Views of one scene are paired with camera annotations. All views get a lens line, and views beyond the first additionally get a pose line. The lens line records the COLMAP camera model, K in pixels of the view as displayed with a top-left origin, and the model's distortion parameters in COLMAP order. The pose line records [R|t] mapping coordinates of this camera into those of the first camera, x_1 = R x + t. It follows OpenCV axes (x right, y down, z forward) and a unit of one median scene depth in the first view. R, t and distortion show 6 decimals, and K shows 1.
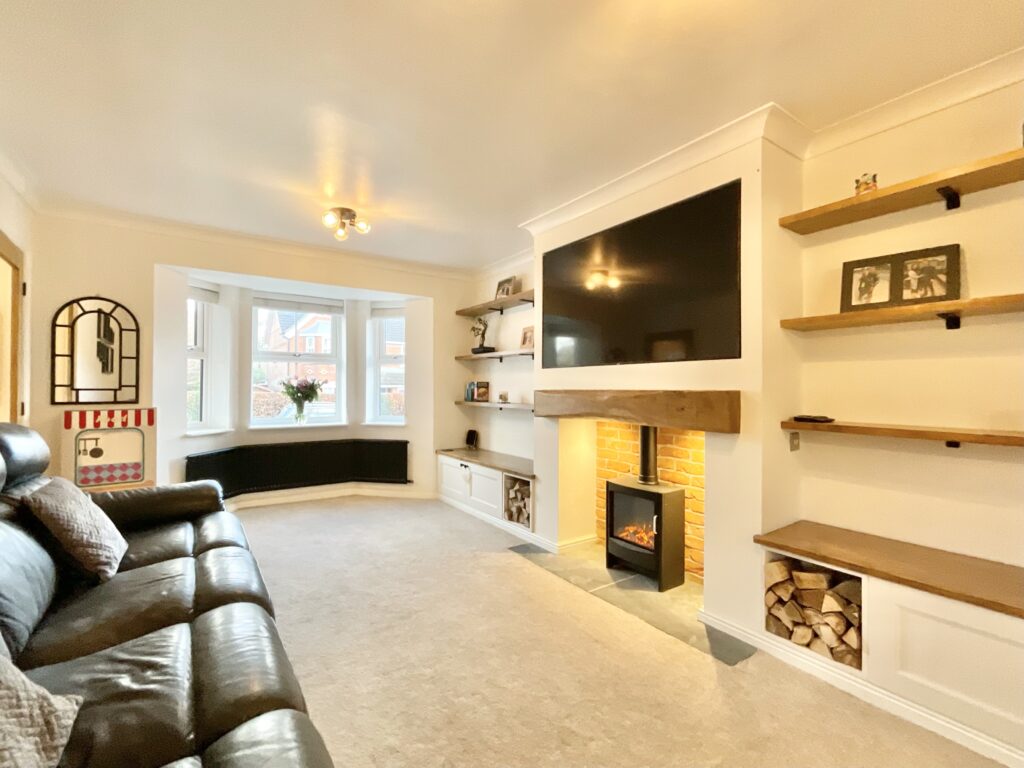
lens RADIAL K [[455.3, 0, 512.0], [0, 455.3, 384.0], [0, 0, 1]] dist [-0.001846, -0.000119]
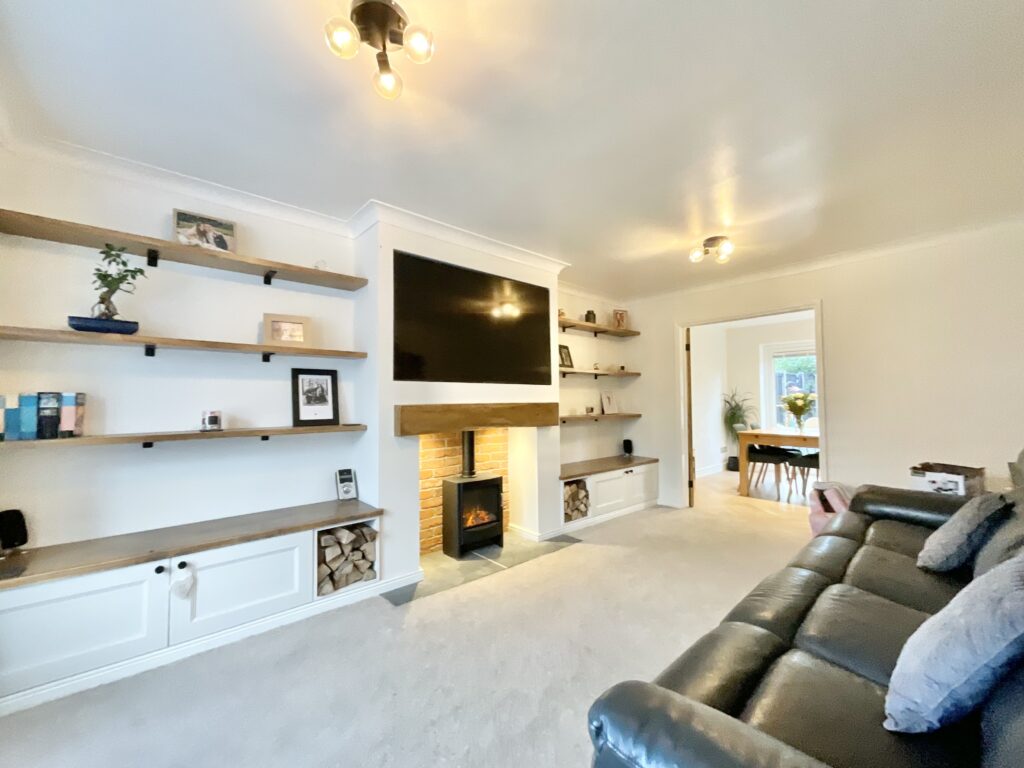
lens RADIAL K [[416.2, 0, 512.0], [0, 416.2, 384.0], [0, 0, 1]] dist [-0.002867, -0.000125]
pose [[-0.114455, 0.024598, 0.993124, -0.783922], [-0.010179, 0.999612, -0.025932, -0.010074], [-0.993376, -0.013077, -0.114160, 0.913866]]
